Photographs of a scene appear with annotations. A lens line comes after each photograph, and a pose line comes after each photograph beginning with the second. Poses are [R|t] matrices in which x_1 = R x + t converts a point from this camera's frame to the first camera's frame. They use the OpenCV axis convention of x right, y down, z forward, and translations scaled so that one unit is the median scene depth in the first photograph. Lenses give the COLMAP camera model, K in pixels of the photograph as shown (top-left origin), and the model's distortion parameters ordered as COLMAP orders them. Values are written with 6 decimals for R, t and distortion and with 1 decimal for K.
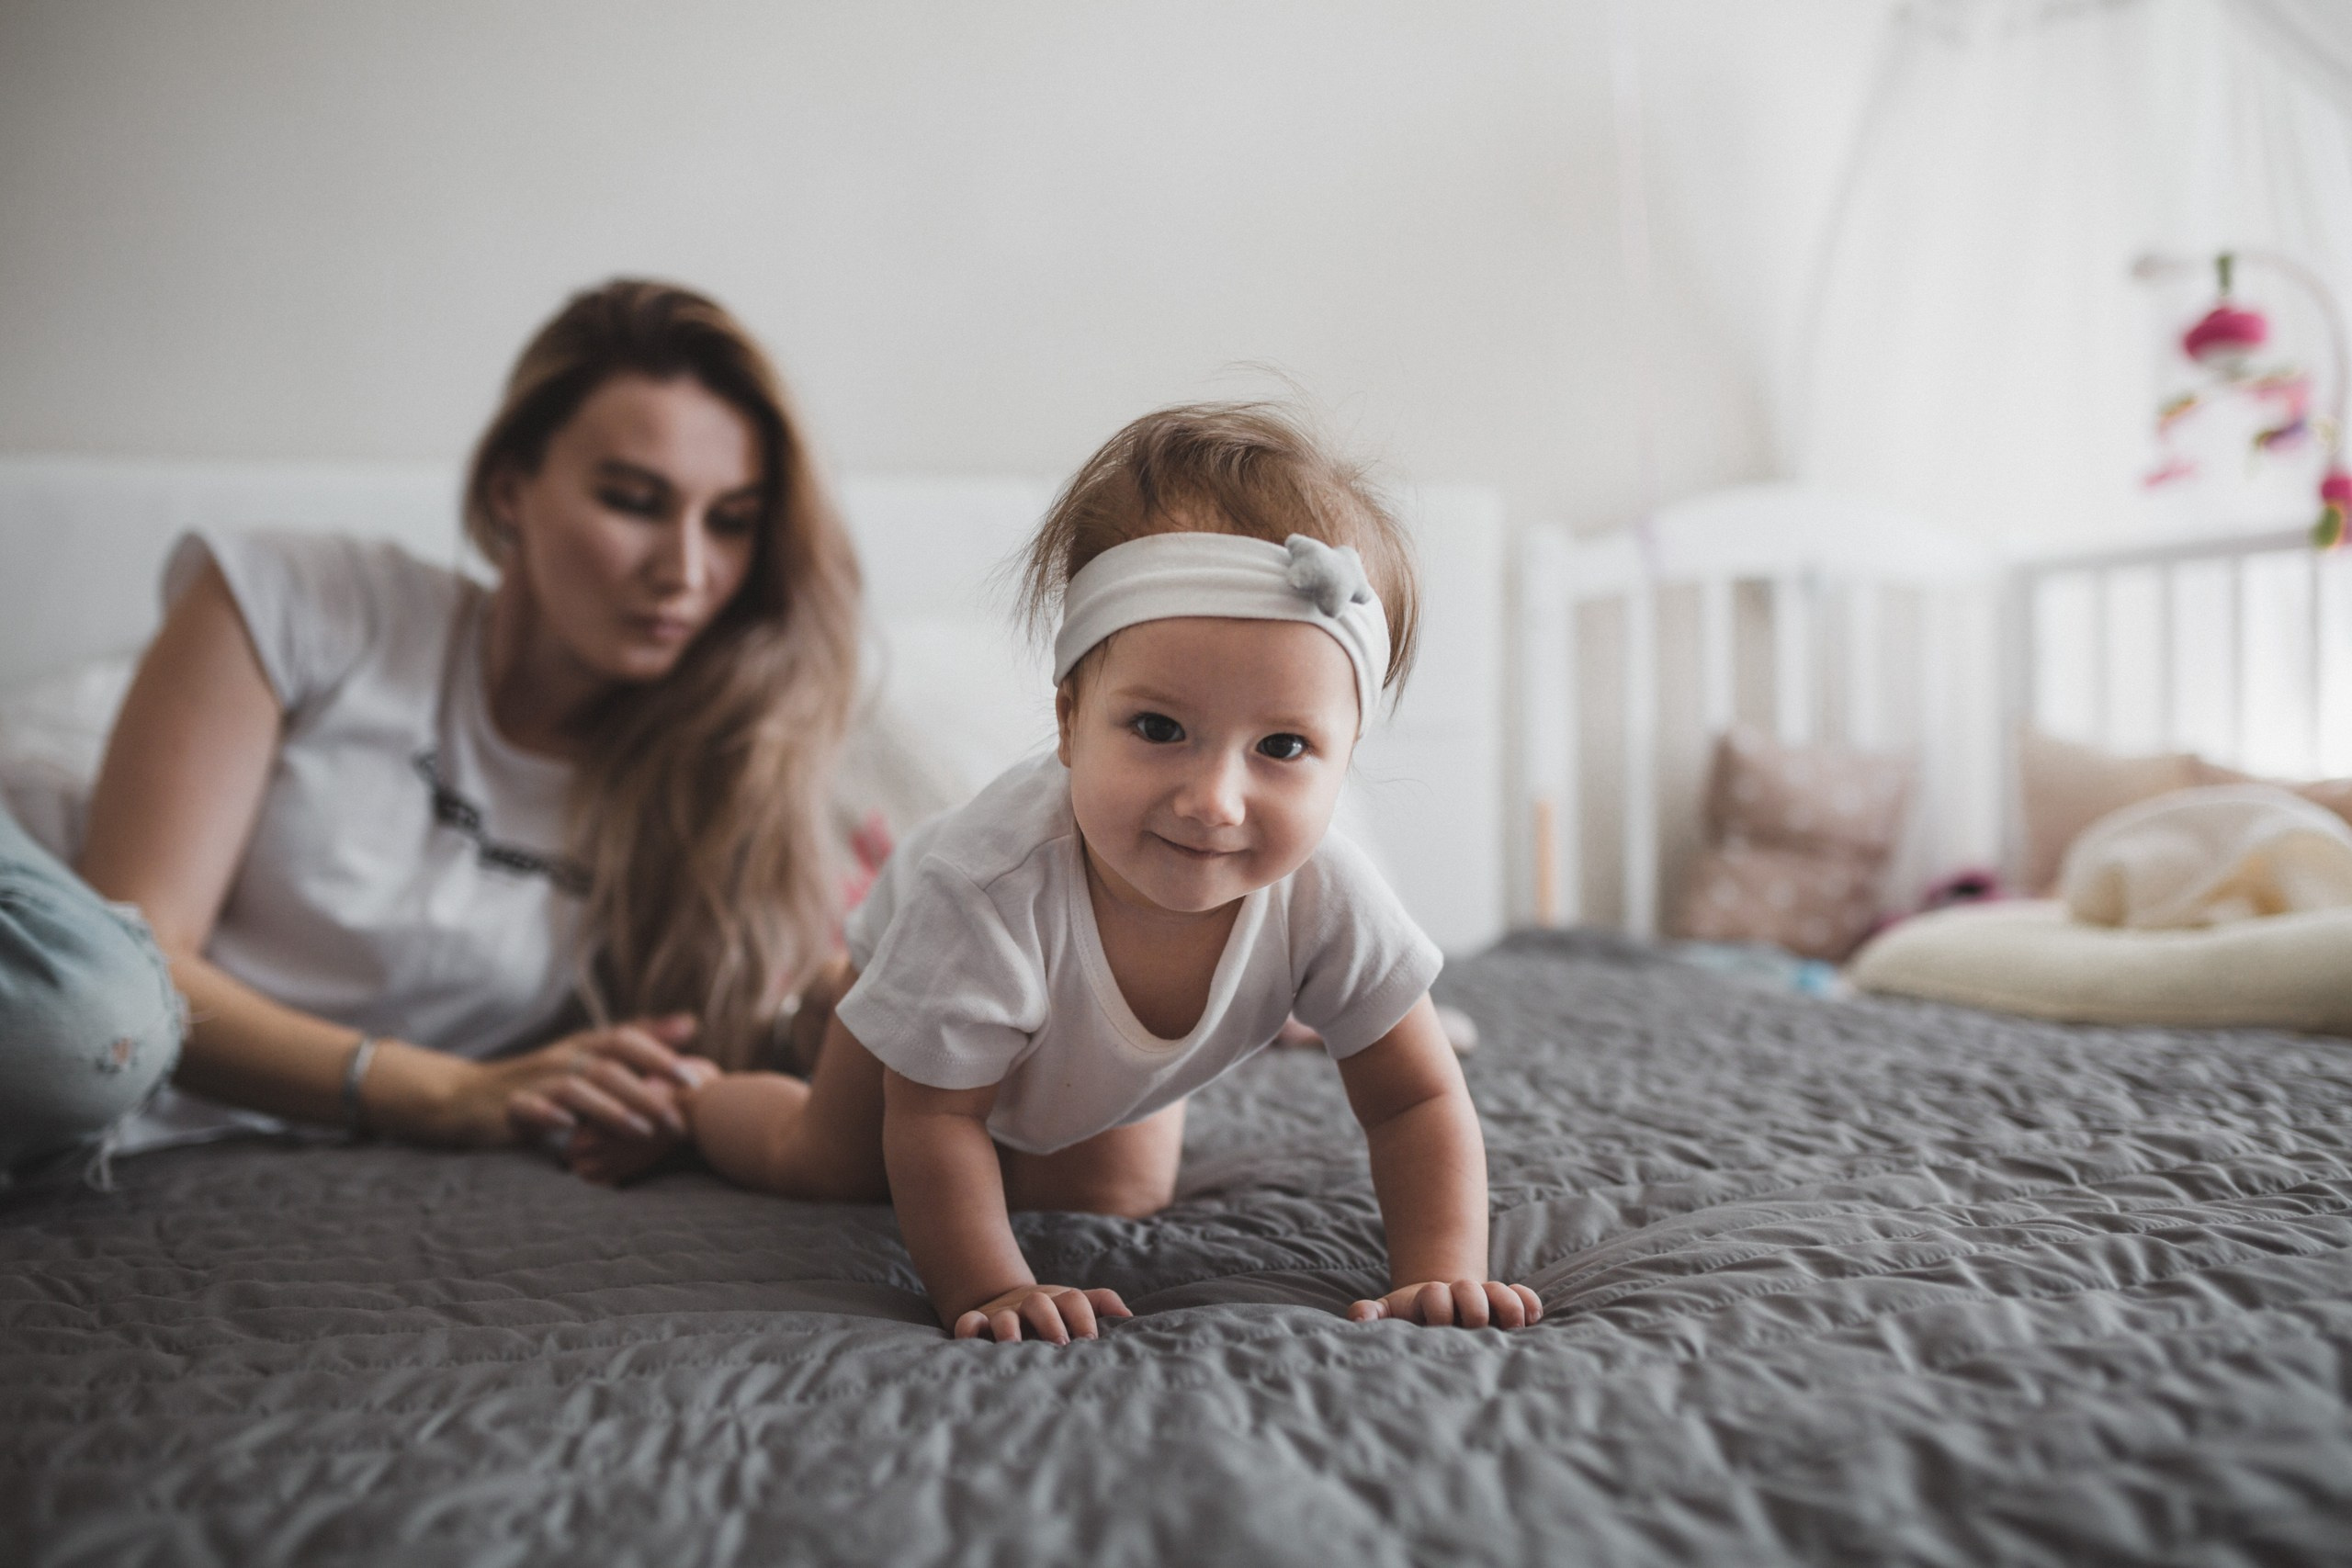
lens RADIAL K [[2354.3, 0, 1152.4], [0, 2354.3, 796.2], [0, 0, 1]] dist [-0.034558, 0.000000]
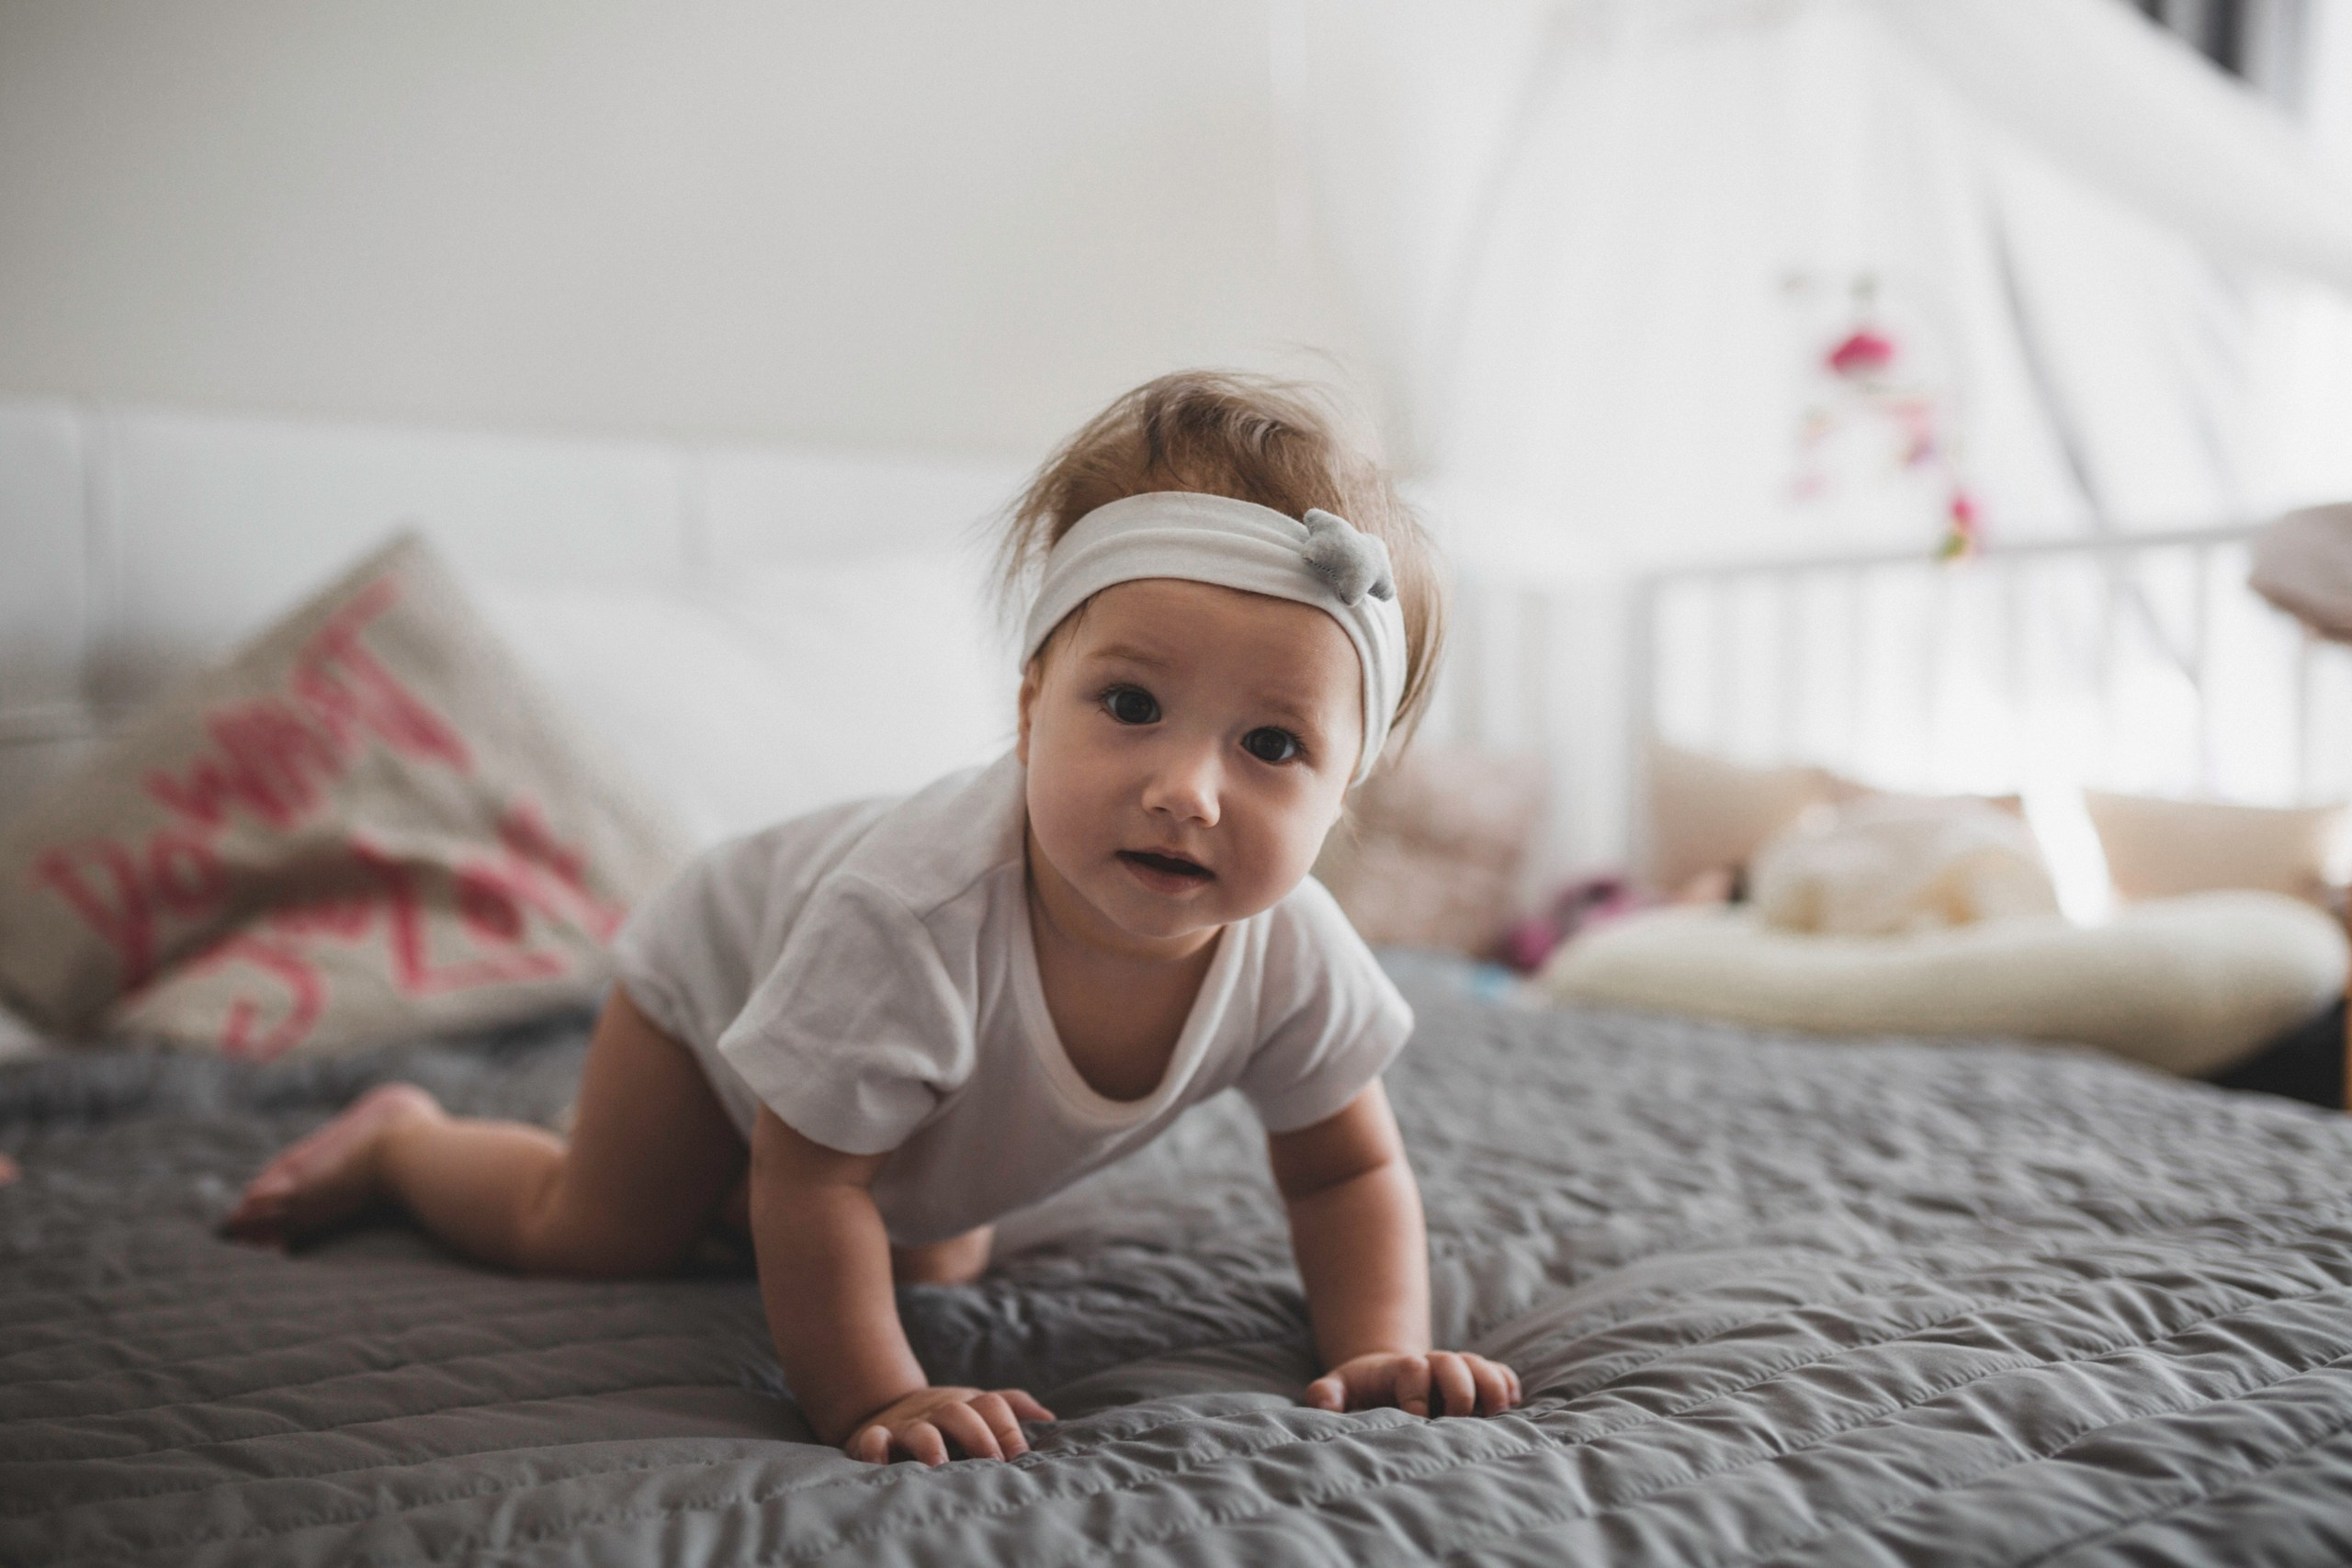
lens RADIAL K [[2354.3, 0, 1176.8], [0, 2354.3, 776.8], [0, 0, 1]] dist [-0.034558, 0.000000]
pose [[0.969697, 0.016264, 0.243769, -0.157711], [-0.015648, 0.999868, -0.004462, -0.005971], [-0.243809, 0.000513, 0.969823, 0.147784]]
